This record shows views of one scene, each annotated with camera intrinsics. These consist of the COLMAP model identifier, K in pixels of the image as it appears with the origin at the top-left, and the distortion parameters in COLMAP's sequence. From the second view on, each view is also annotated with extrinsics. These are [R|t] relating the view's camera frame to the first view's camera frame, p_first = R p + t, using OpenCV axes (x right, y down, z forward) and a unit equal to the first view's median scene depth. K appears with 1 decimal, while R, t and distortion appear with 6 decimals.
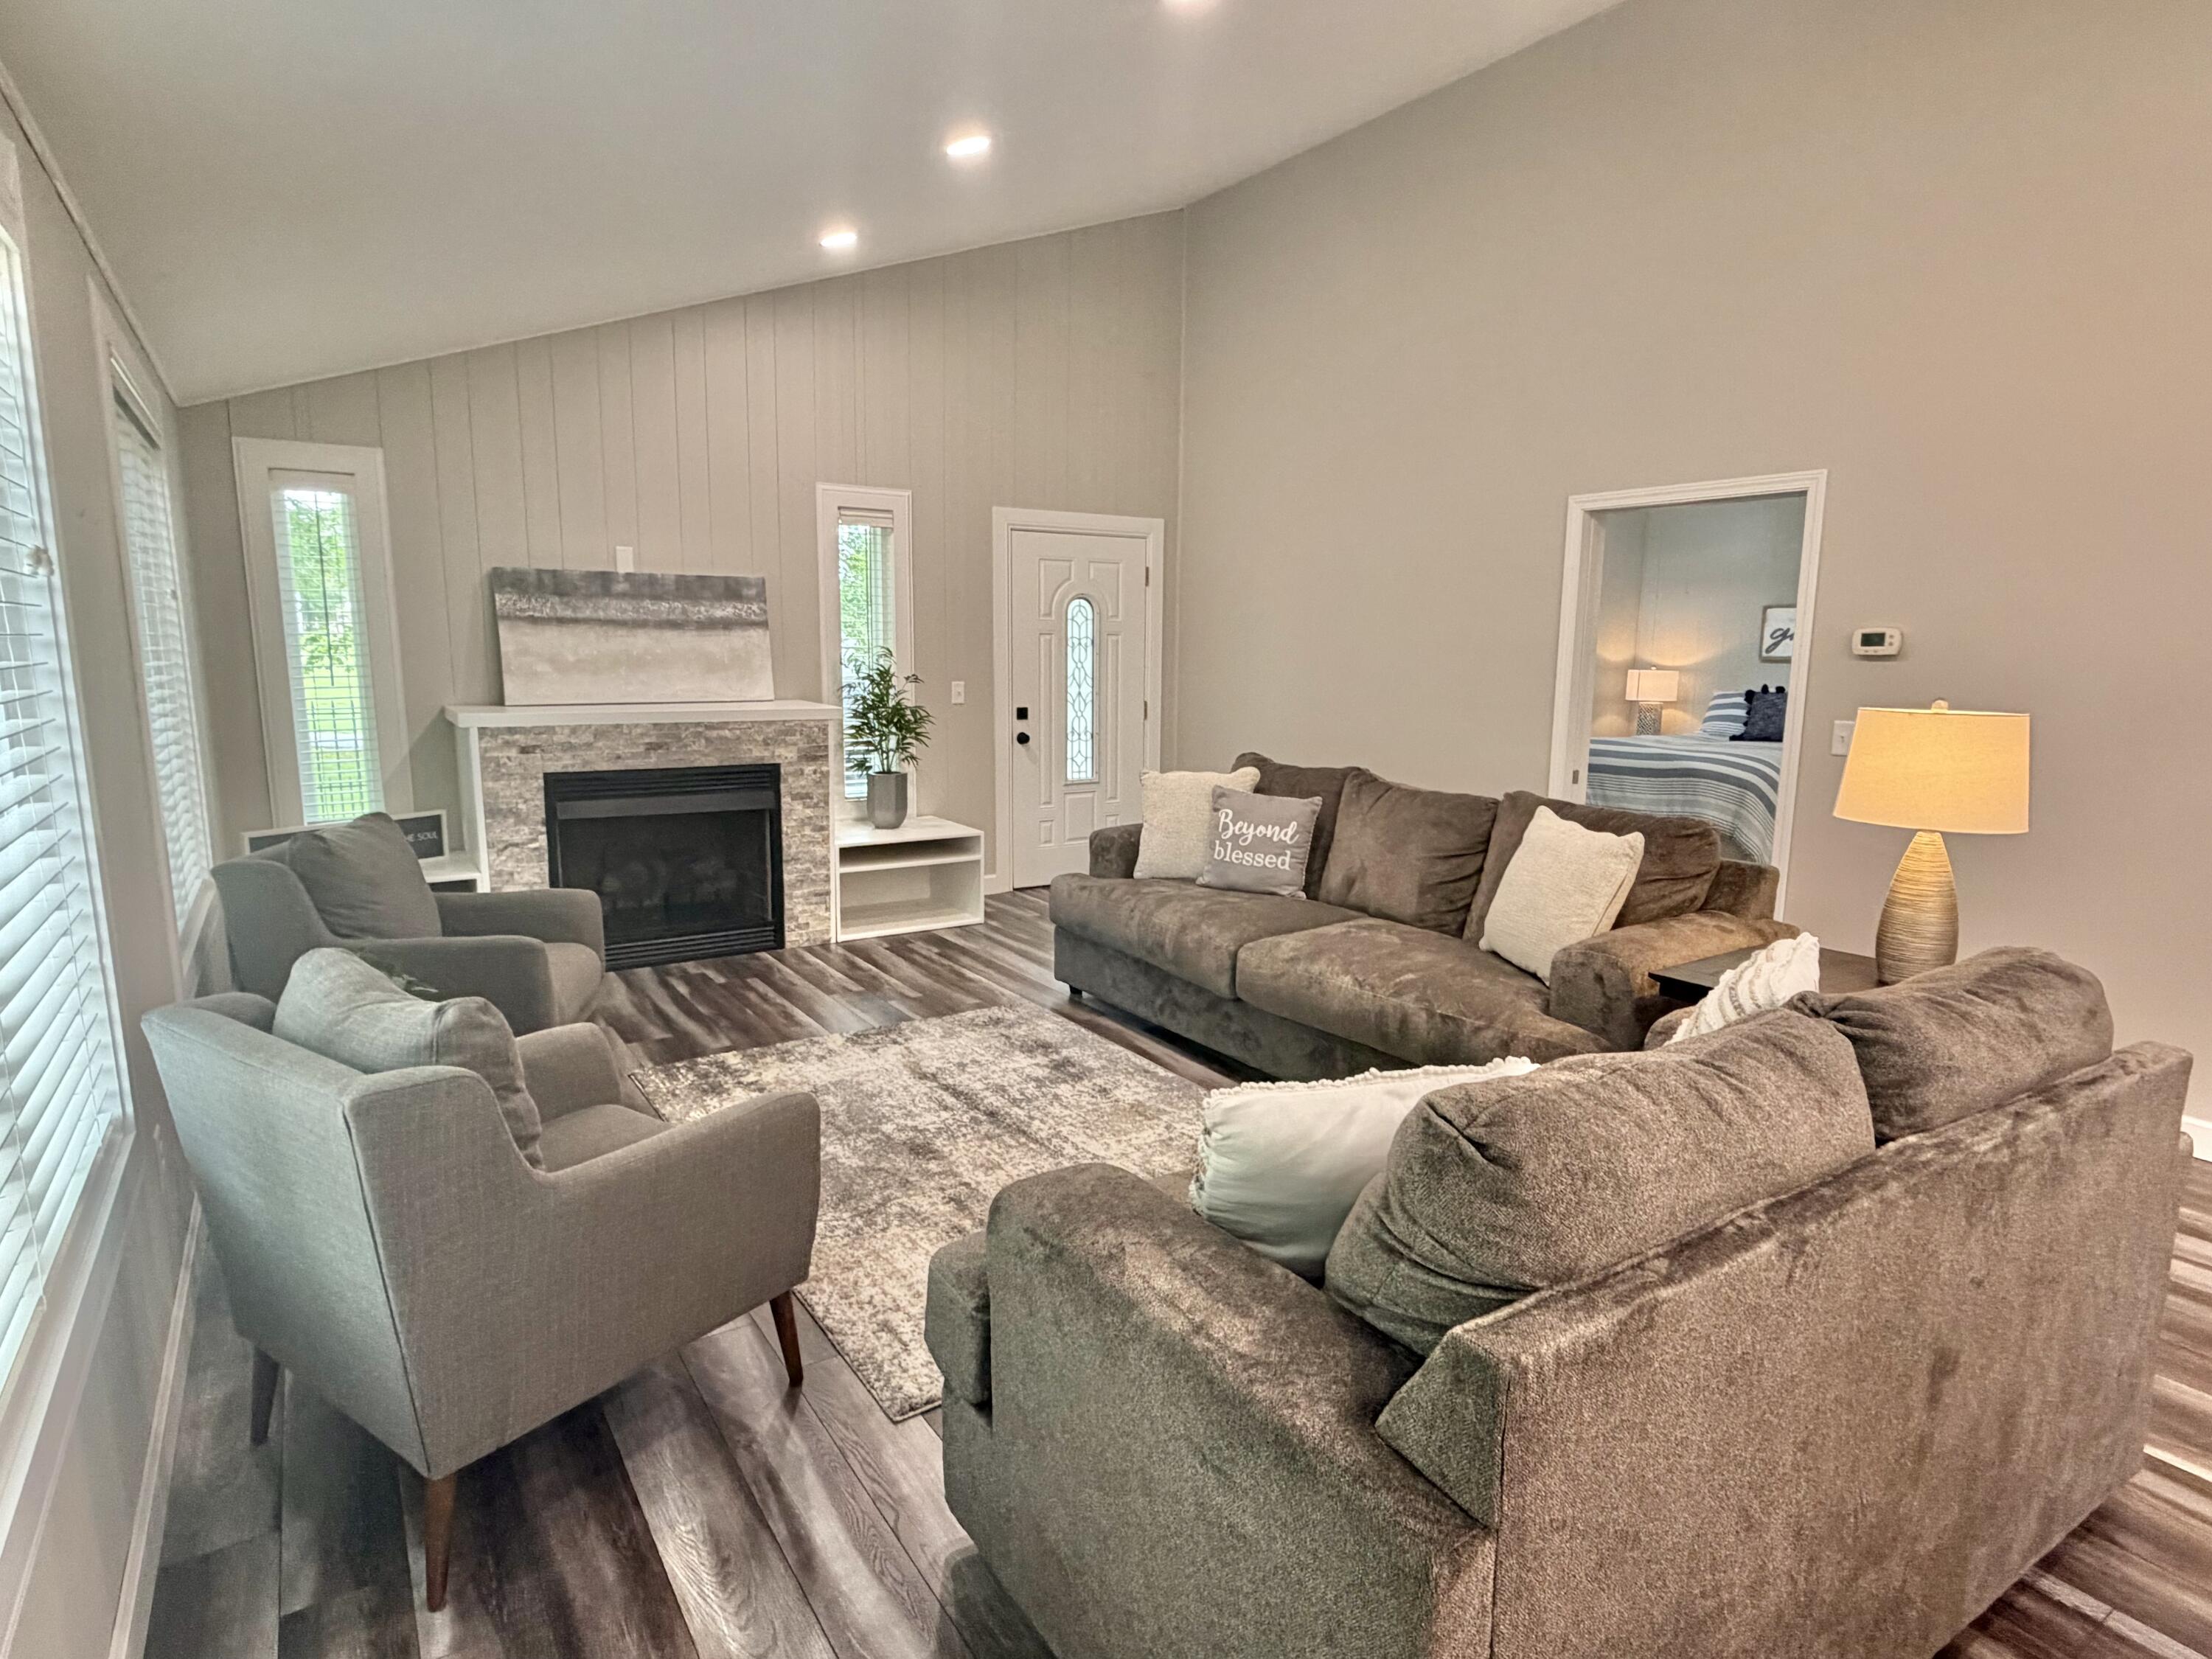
lens RADIAL K [[1205.6, 0, 1106.6], [0, 1205.6, 834.8], [0, 0, 1]] dist [0.001274, -0.001210]
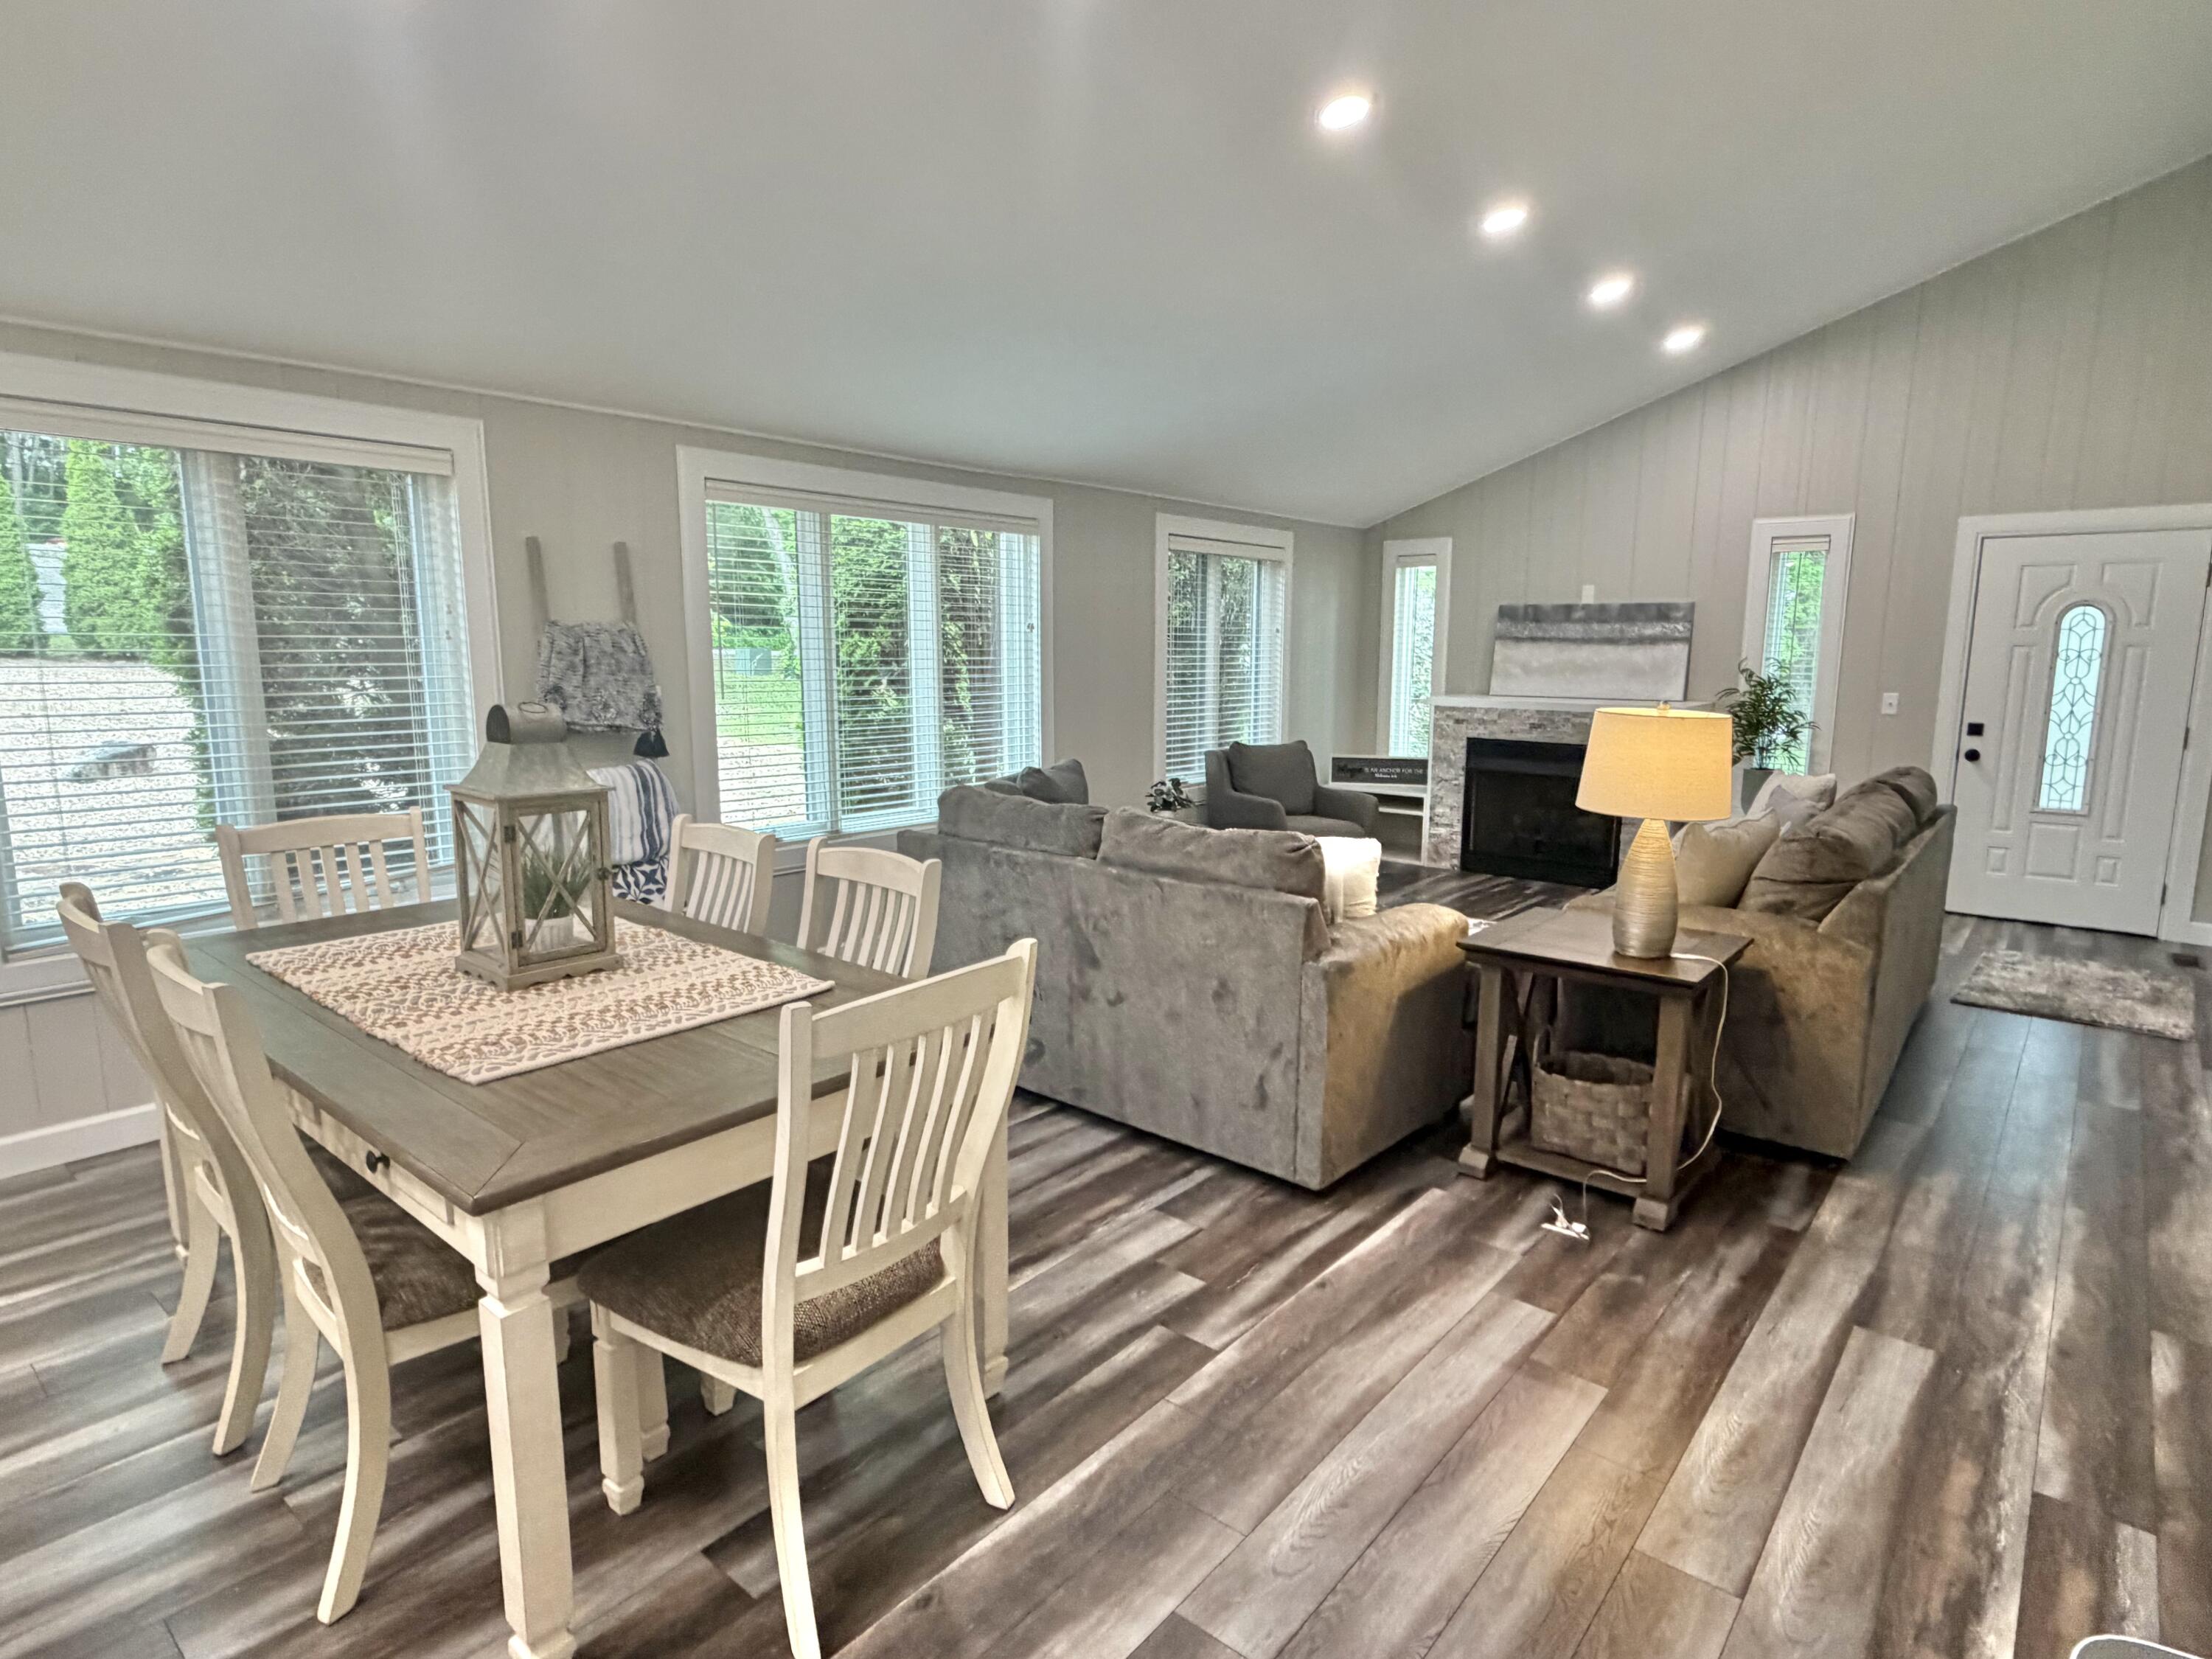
lens RADIAL K [[1205.6, 0, 1097.8], [0, 1205.6, 839.0], [0, 0, 1]] dist [0.001274, -0.001210]
pose [[0.282962, 0.145967, -0.947959, 0.811828], [-0.154520, 0.982379, 0.105143, -0.010795], [0.946602, 0.116728, 0.300531, 0.082863]]
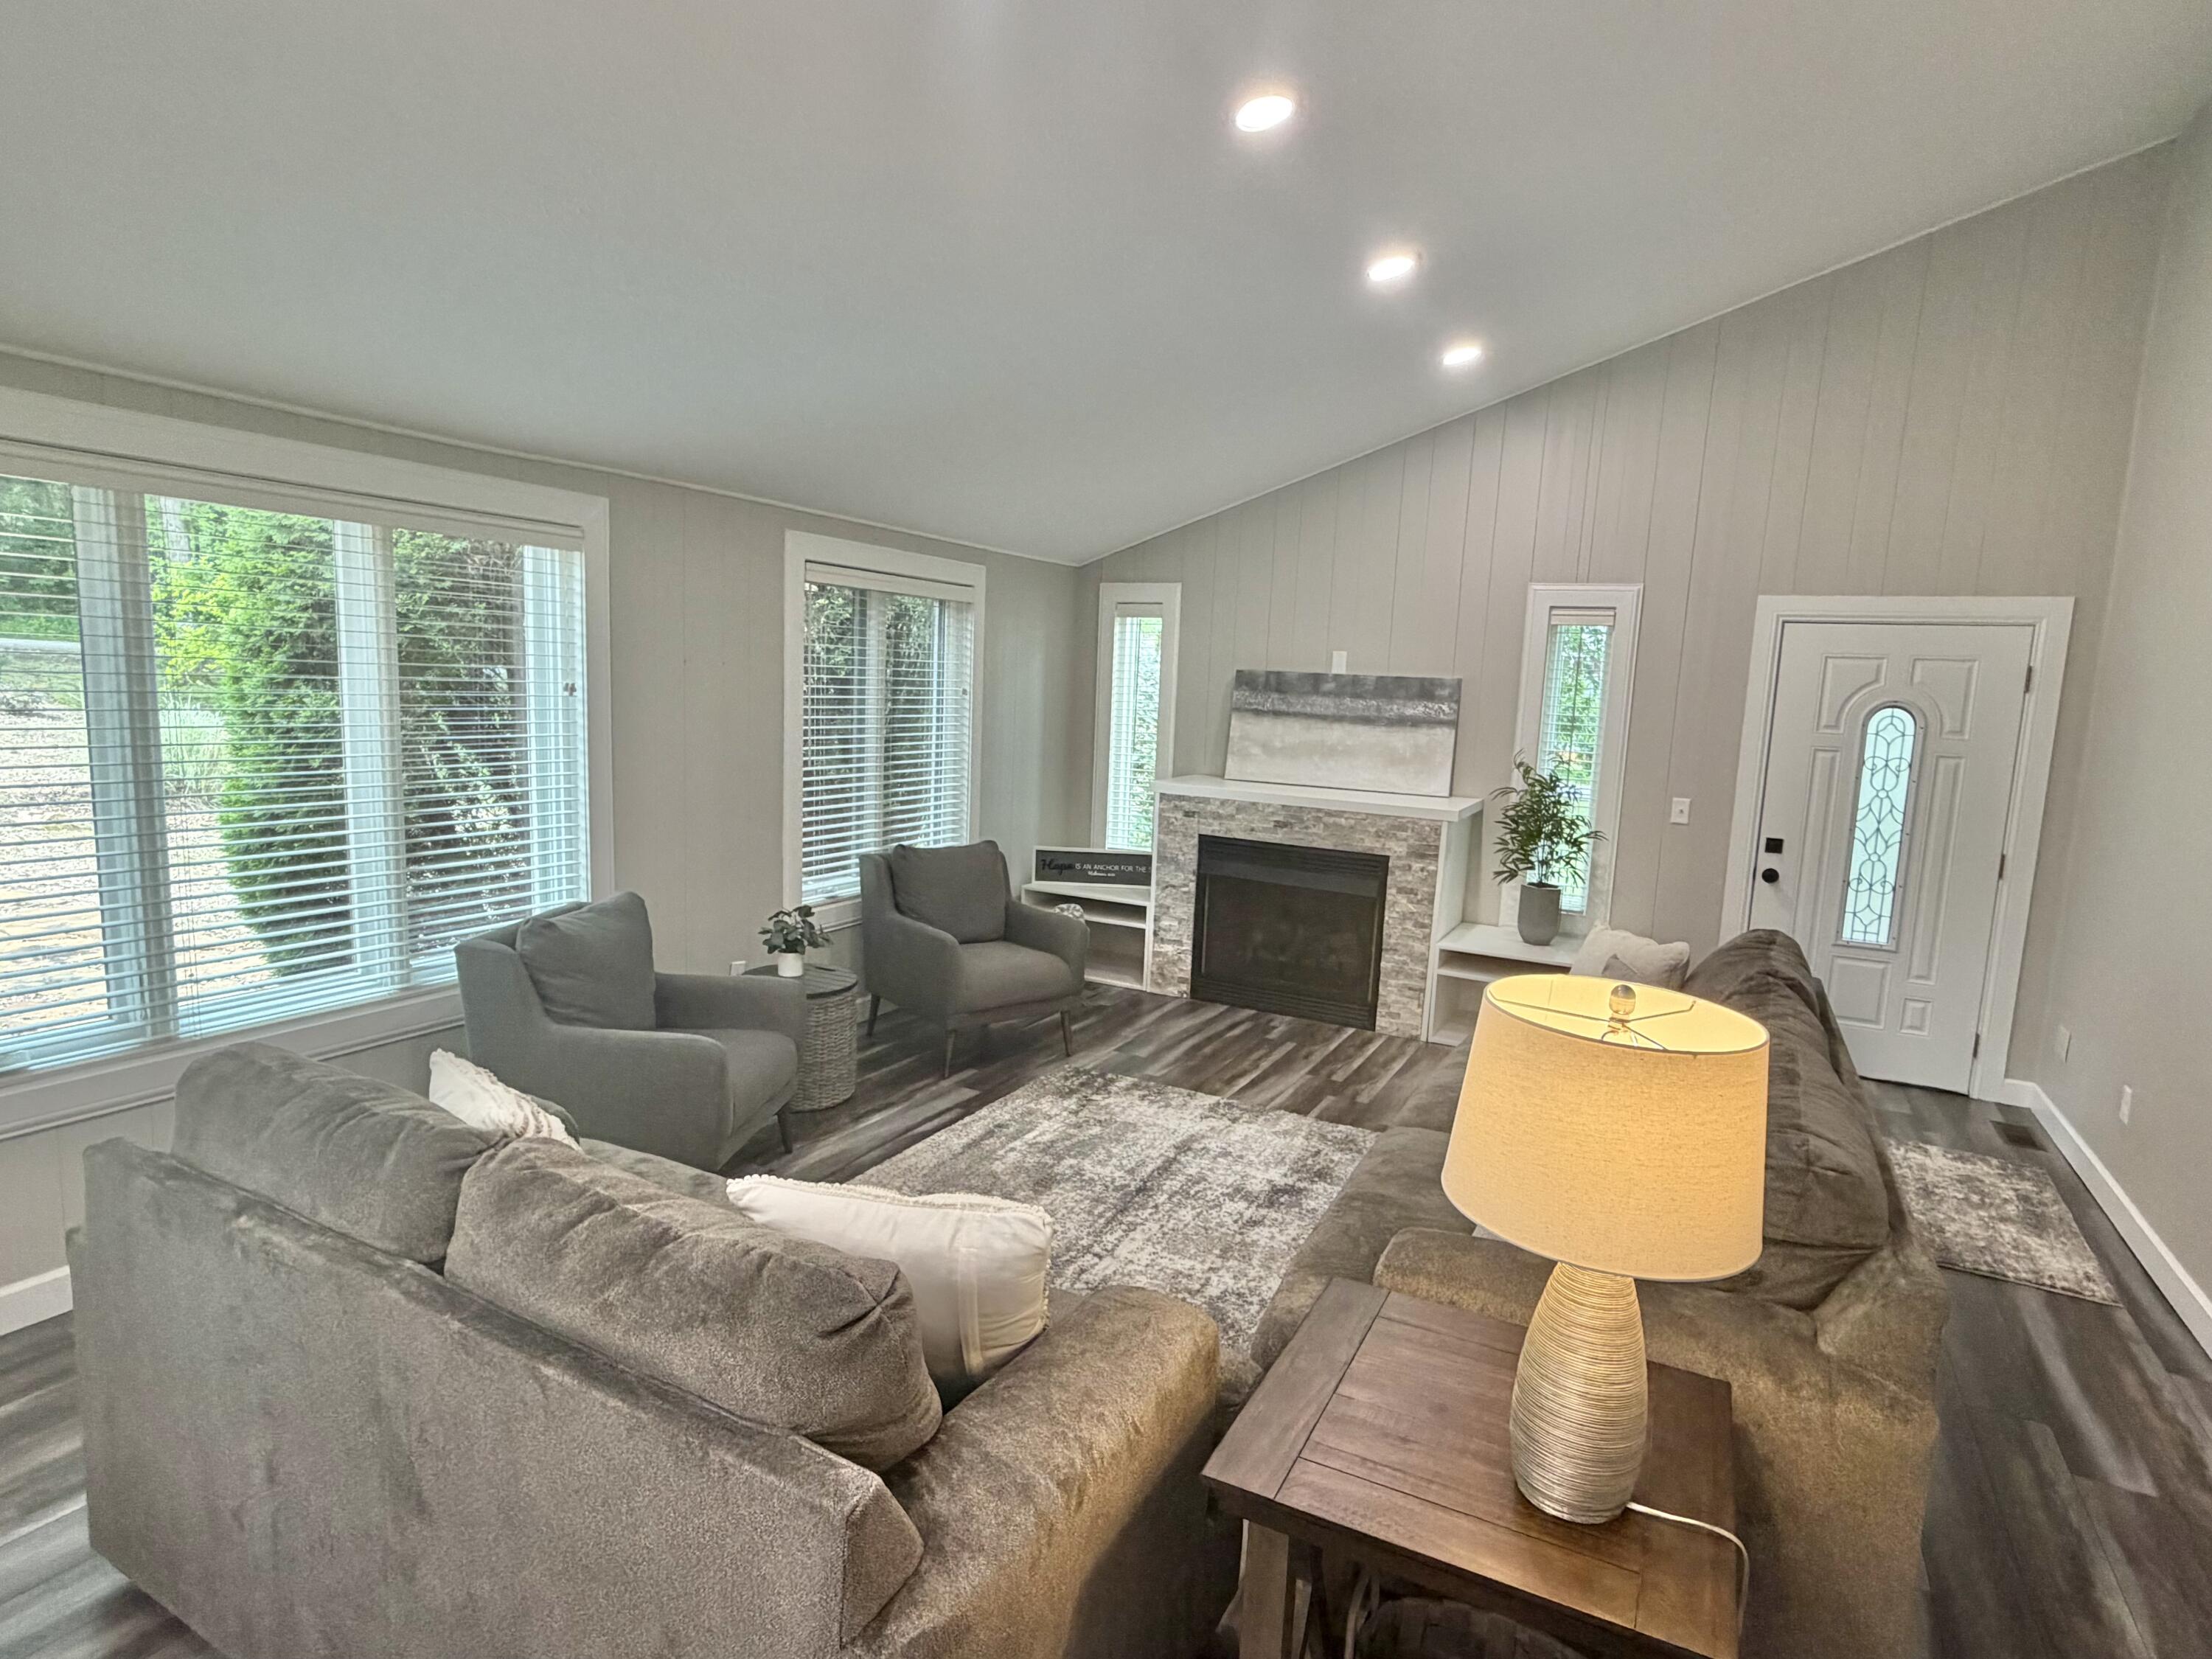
lens RADIAL K [[1205.6, 0, 1100.2], [0, 1205.6, 838.2], [0, 0, 1]] dist [0.001274, -0.001210]
pose [[0.484746, 0.129671, -0.864990, 0.512422], [-0.177362, 0.982976, 0.047964, -0.080105], [0.856484, 0.130166, 0.499492, 0.258794]]
